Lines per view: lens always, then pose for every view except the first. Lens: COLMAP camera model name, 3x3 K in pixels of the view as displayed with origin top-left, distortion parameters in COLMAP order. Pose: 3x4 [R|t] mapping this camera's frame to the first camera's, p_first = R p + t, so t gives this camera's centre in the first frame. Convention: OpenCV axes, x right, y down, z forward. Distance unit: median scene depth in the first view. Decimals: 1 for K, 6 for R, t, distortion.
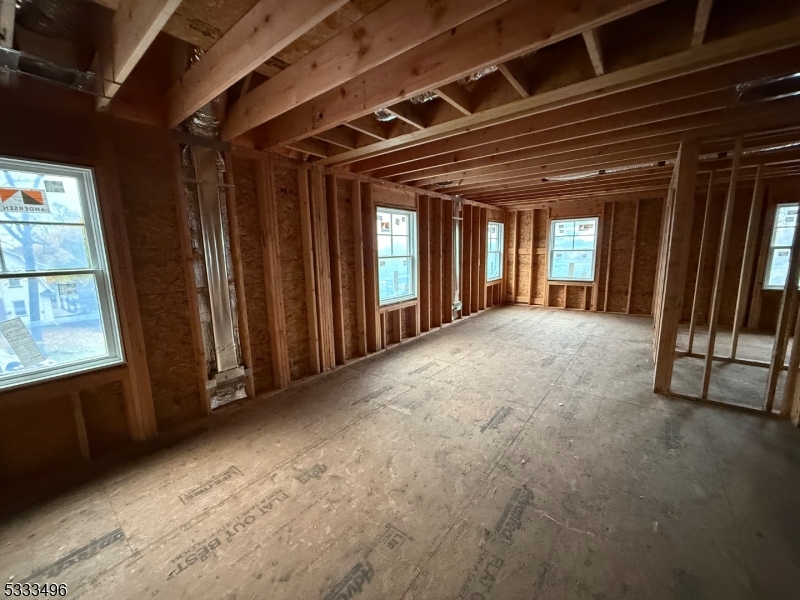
lens RADIAL K [[317.9, 0, 398.9], [0, 317.9, 301.7], [0, 0, 1]] dist [0.000379, 0.000529]
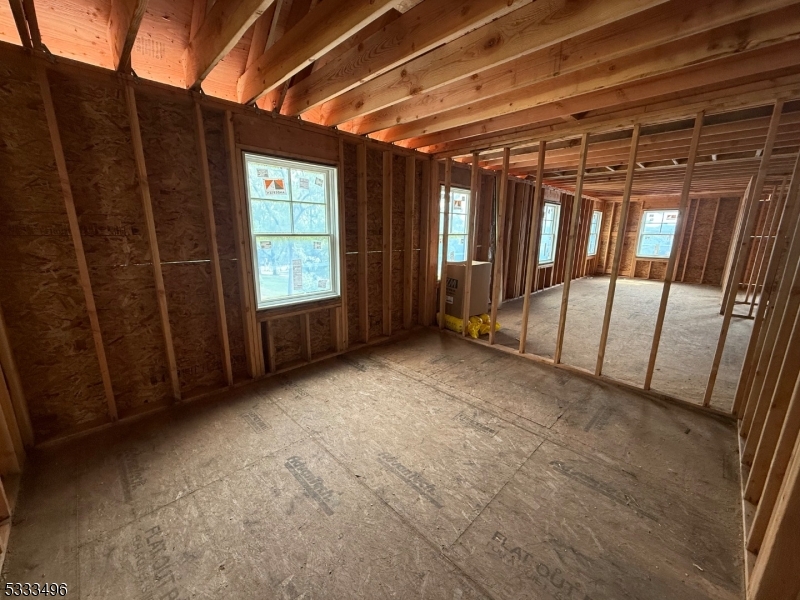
lens RADIAL K [[317.9, 0, 401.3], [0, 317.9, 301.4], [0, 0, 1]] dist [0.000379, 0.000529]
pose [[0.992247, 0.065219, -0.105789, -0.349491], [-0.057805, 0.995750, 0.071701, 0.077676], [0.110016, -0.065030, 0.991800, -0.430654]]
